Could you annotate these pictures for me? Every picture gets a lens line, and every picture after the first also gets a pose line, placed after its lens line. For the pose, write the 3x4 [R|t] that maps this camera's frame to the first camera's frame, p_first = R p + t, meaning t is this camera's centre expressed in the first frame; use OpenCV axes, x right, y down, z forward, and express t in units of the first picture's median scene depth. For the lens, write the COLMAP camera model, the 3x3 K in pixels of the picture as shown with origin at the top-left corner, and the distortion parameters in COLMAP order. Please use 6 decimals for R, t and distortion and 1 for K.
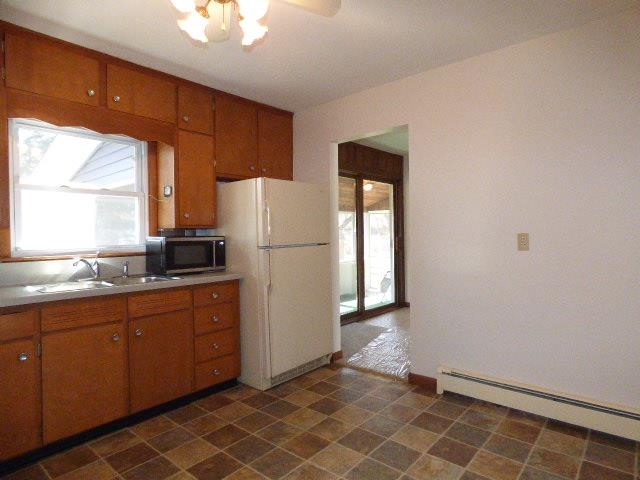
lens RADIAL K [[383.0, 0, 322.7], [0, 383.0, 237.2], [0, 0, 1]] dist [0.000257, -0.000748]
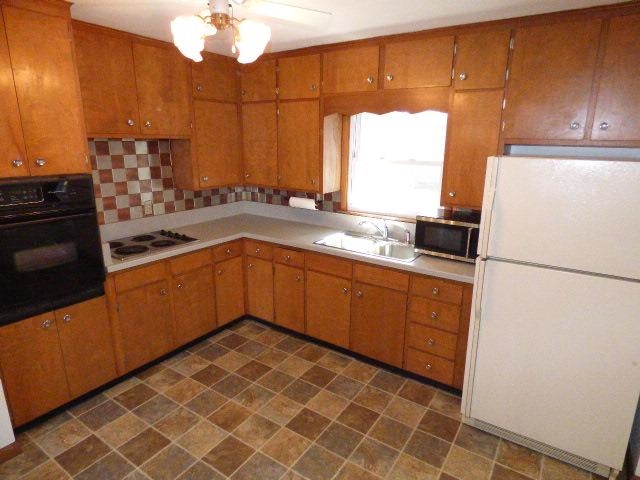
lens RADIAL K [[383.0, 0, 322.7], [0, 383.0, 237.2], [0, 0, 1]] dist [0.000257, -0.000748]
pose [[0.118948, 0.264916, -0.956907, 0.558549], [-0.018023, 0.964166, 0.264685, -0.219469], [0.992737, -0.014237, 0.119461, 0.699639]]
